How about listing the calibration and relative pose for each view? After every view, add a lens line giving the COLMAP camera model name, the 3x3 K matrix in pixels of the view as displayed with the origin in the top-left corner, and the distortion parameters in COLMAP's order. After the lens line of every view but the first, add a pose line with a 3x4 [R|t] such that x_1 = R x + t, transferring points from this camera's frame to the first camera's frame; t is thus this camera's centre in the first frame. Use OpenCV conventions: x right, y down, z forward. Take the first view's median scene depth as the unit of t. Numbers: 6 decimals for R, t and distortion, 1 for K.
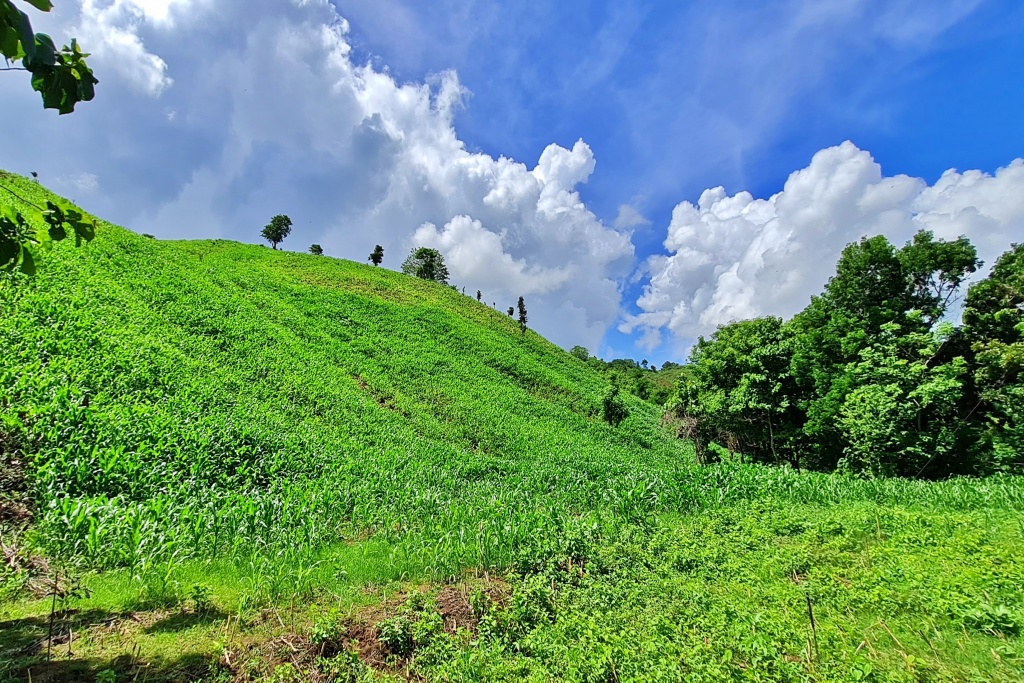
lens RADIAL K [[447.3, 0, 516.7], [0, 447.3, 347.6], [0, 0, 1]] dist [-0.001102, 0.000108]
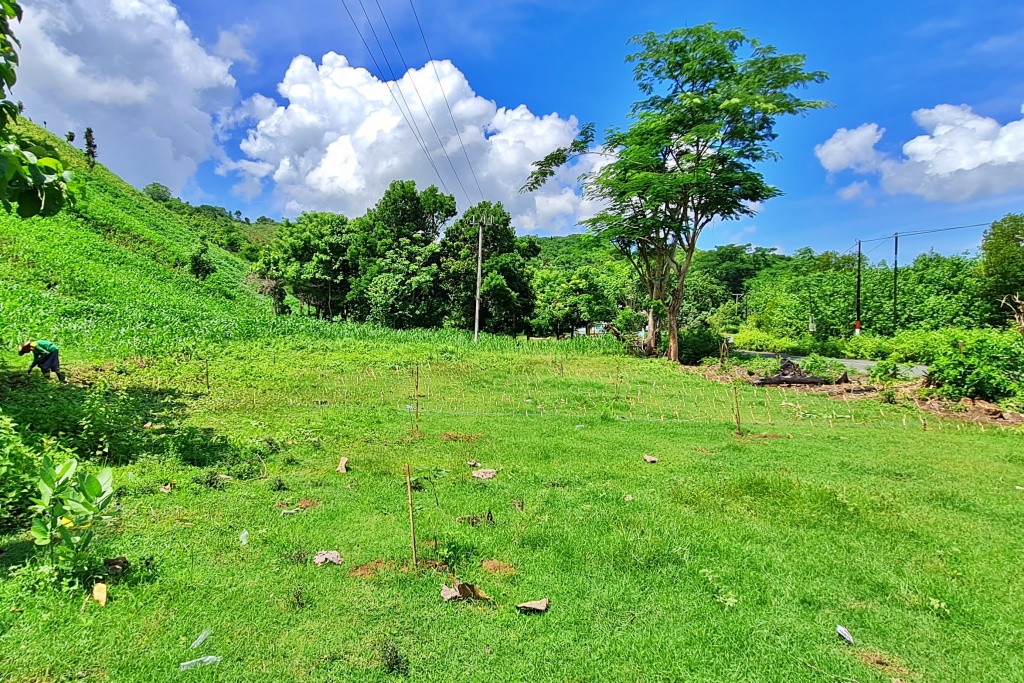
lens RADIAL K [[447.3, 0, 516.7], [0, 447.3, 347.6], [0, 0, 1]] dist [-0.001102, 0.000108]
pose [[0.667270, -0.006122, 0.744791, -0.111198], [-0.237141, 0.946182, 0.220236, -0.117877], [-0.706056, -0.323578, 0.629907, -0.411963]]
